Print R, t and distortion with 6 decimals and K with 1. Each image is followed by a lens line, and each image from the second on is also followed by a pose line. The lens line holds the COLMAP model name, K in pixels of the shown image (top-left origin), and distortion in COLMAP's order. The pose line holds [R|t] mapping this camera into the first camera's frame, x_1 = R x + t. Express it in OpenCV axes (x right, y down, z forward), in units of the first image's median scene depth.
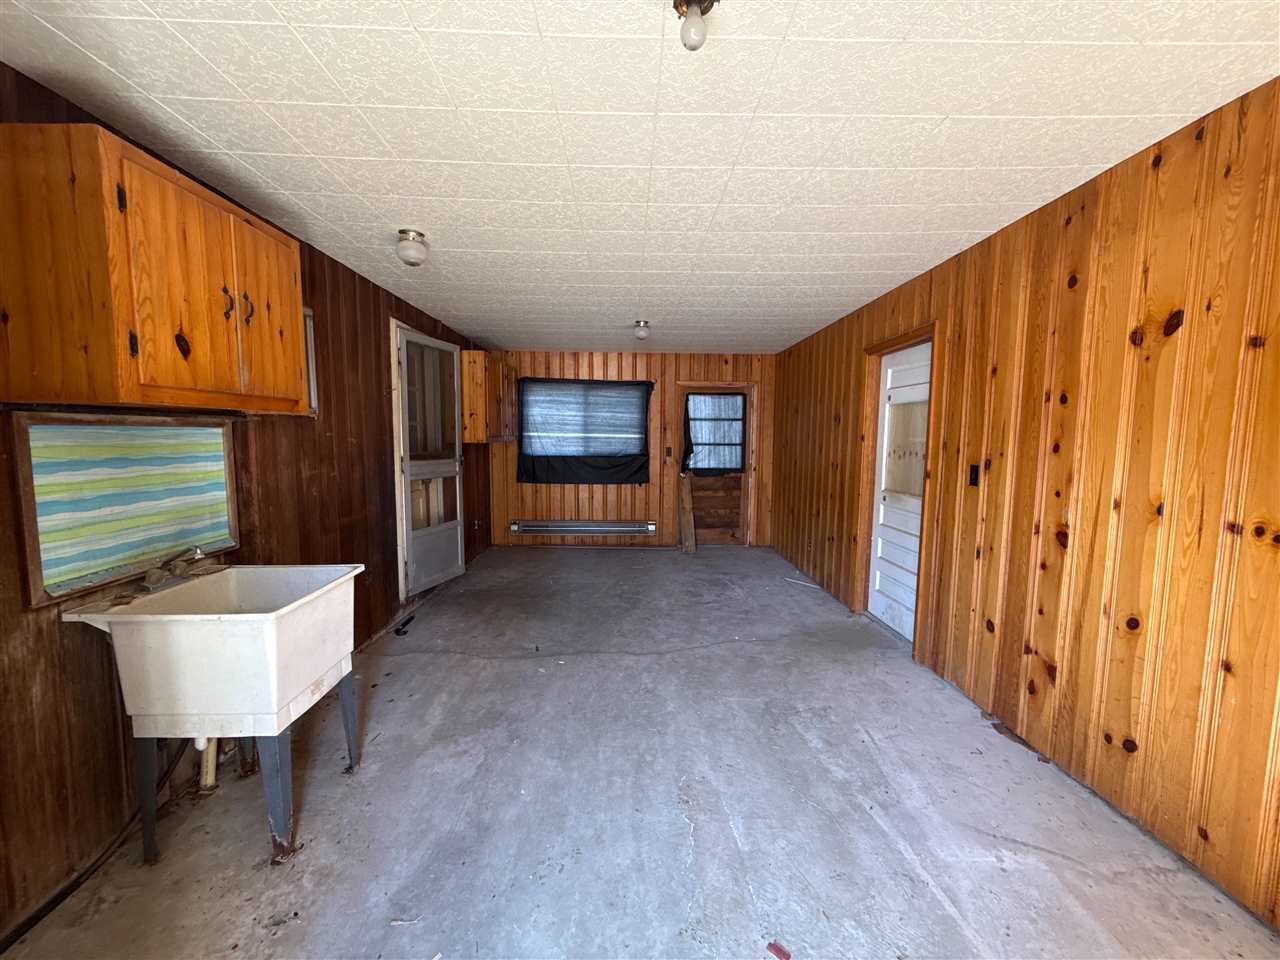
lens RADIAL K [[509.6, 0, 640.0], [0, 509.6, 480.0], [0, 0, 1]] dist [0.001841, 0.000102]
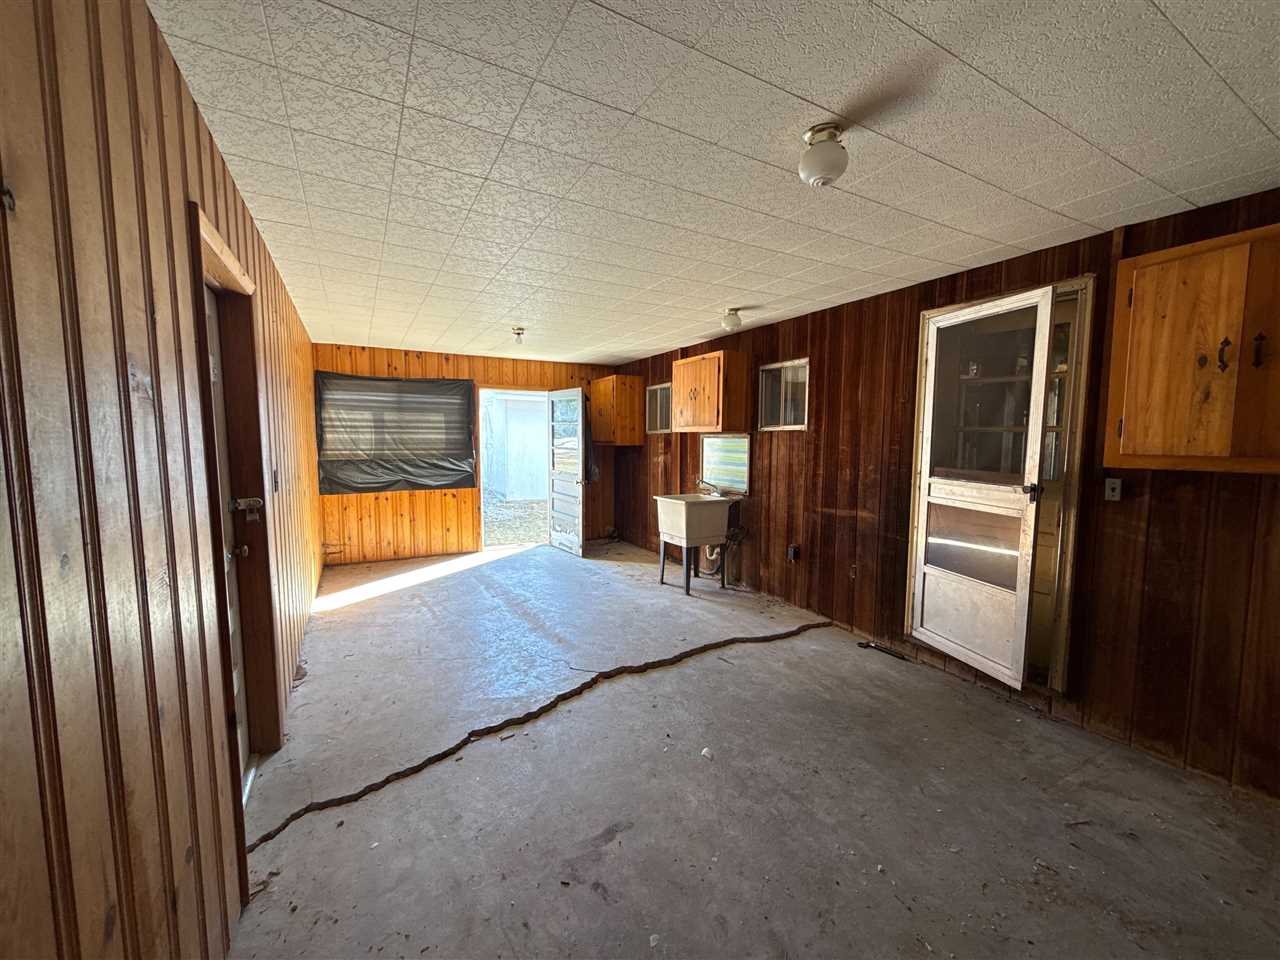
lens RADIAL K [[509.6, 0, 640.0], [0, 509.6, 480.0], [0, 0, 1]] dist [0.001841, 0.000102]
pose [[-0.884063, 0.028519, -0.466496, 0.358877], [-0.052467, 0.985771, 0.159696, -0.148859], [0.464413, 0.165657, -0.869988, 1.584274]]
